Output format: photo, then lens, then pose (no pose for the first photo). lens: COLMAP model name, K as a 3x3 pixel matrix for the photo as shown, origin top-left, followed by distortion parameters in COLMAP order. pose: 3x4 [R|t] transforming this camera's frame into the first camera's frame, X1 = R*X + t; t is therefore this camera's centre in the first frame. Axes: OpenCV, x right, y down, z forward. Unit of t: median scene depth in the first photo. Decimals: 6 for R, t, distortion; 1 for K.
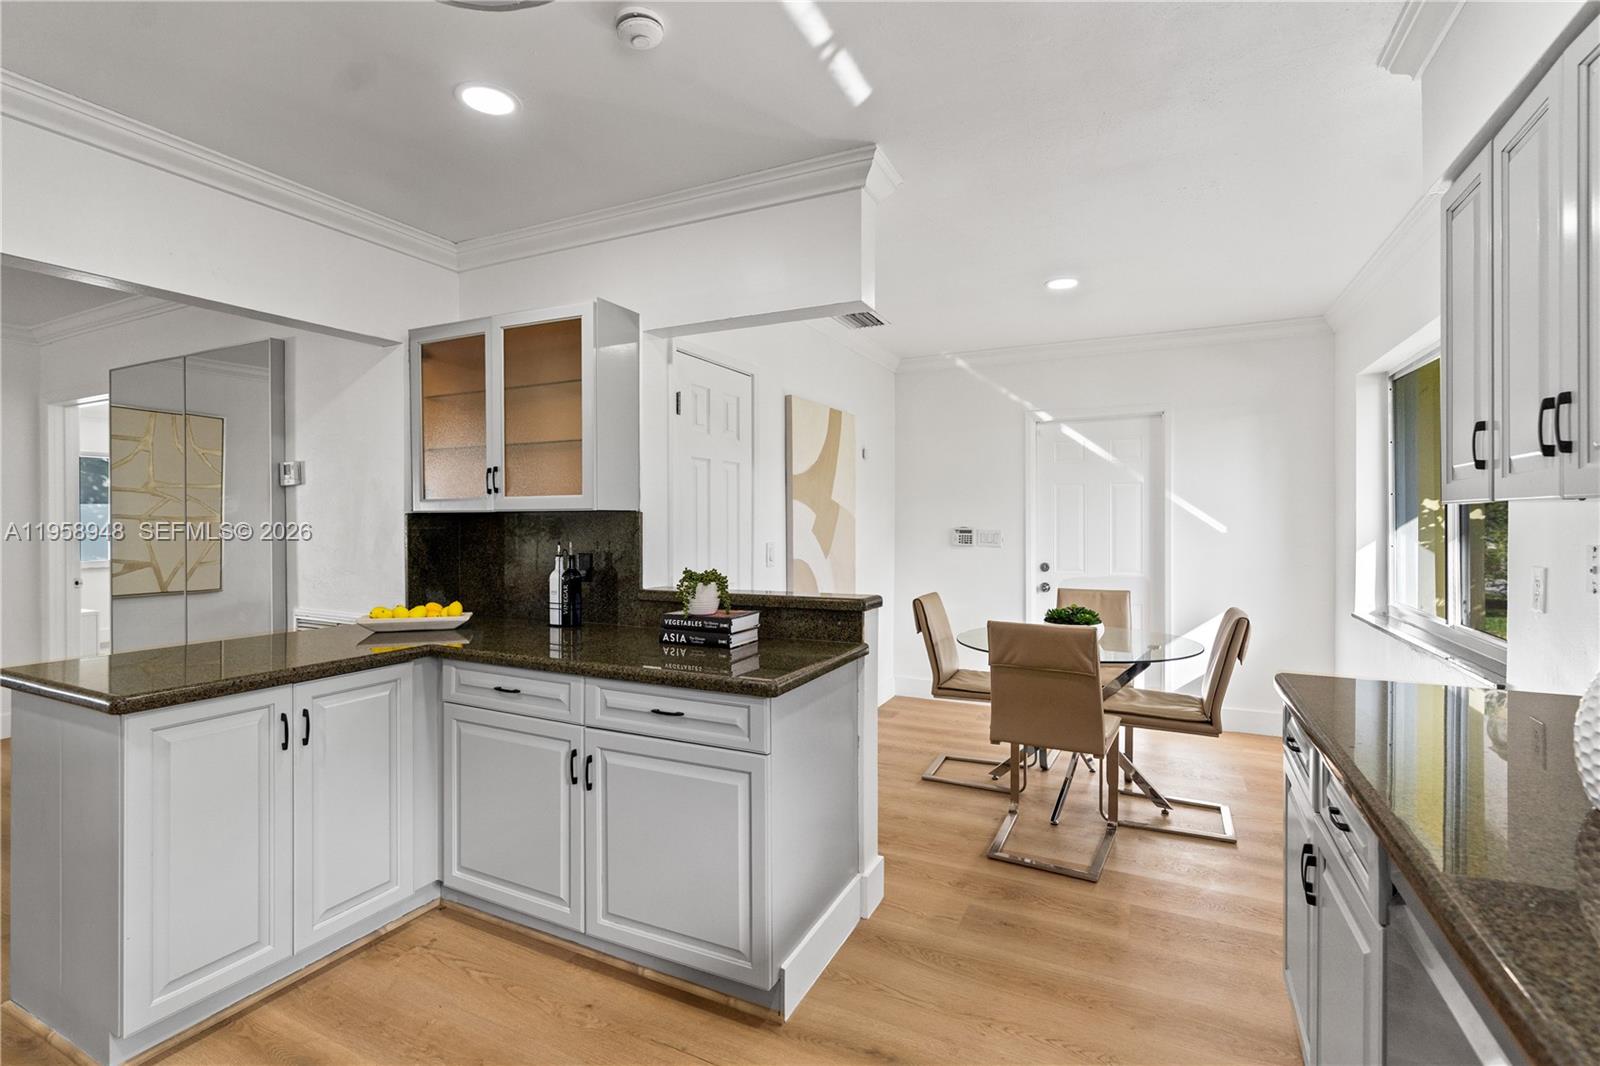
lens RADIAL K [[726.5, 0, 796.7], [0, 726.5, 529.5], [0, 0, 1]] dist [-0.002993, -0.000077]
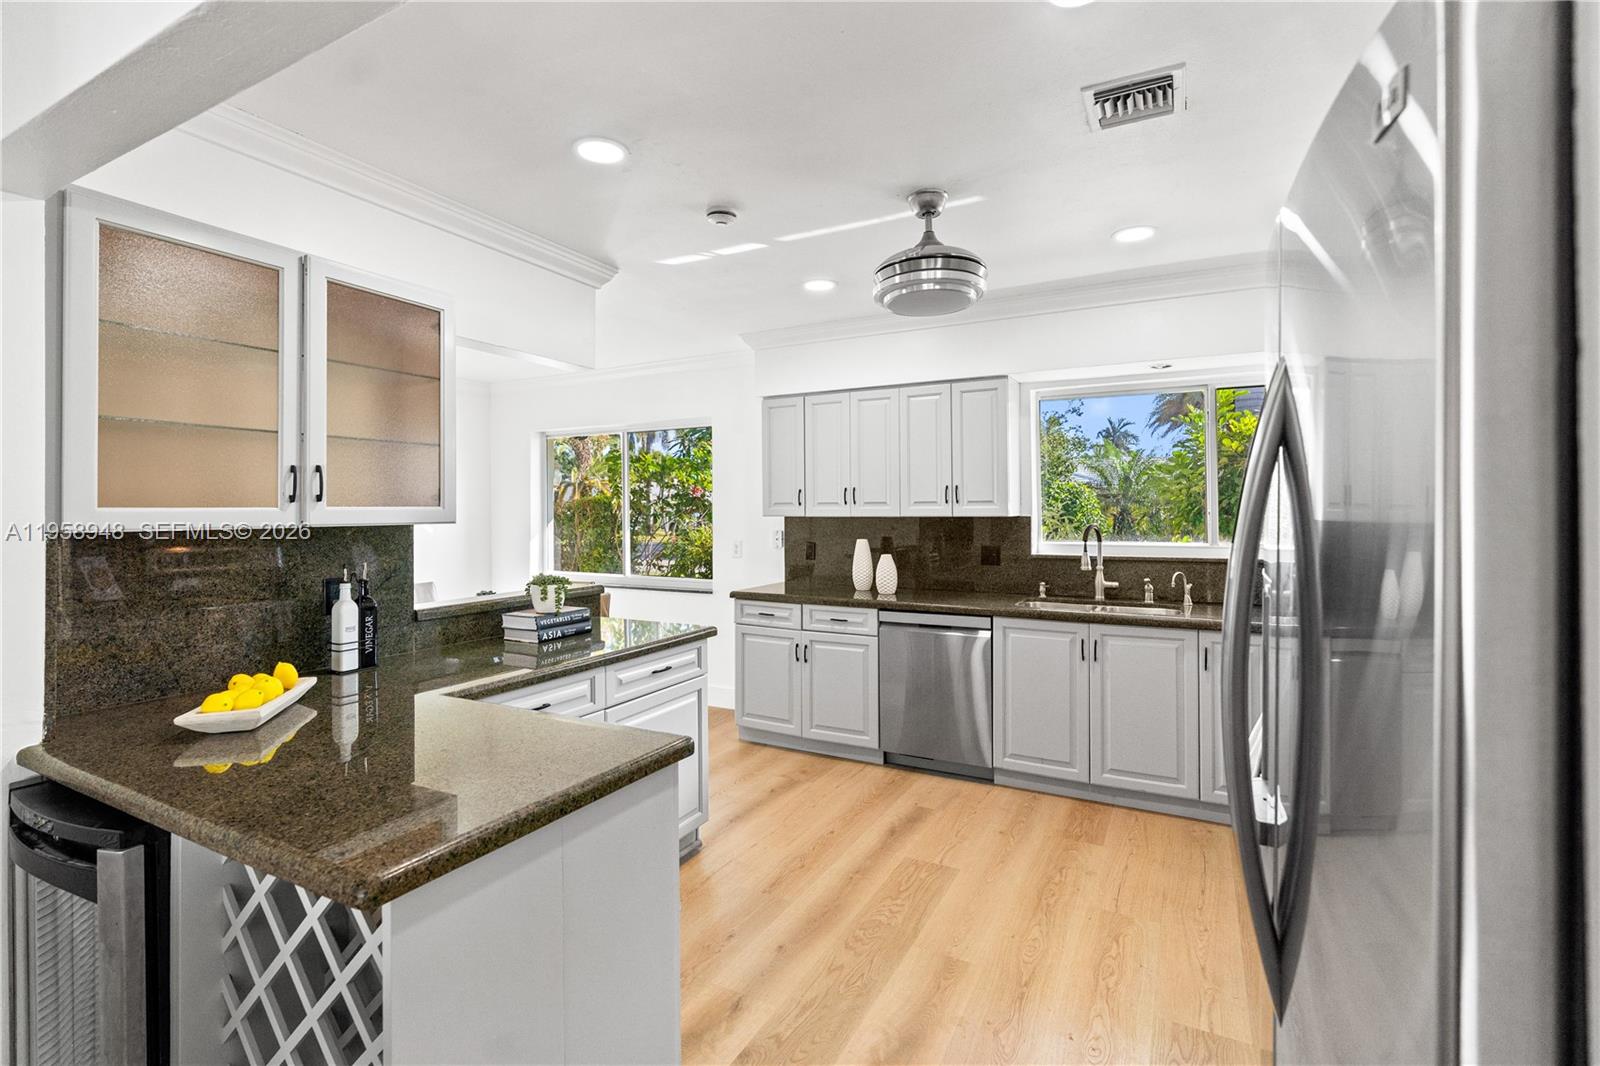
lens RADIAL K [[726.5, 0, 801.7], [0, 726.5, 518.6], [0, 0, 1]] dist [-0.002993, -0.000077]
pose [[0.033489, -0.009369, 0.999395, -1.237201], [0.022495, 0.999710, 0.008618, -0.031855], [-0.999186, 0.022193, 0.033690, 0.545146]]
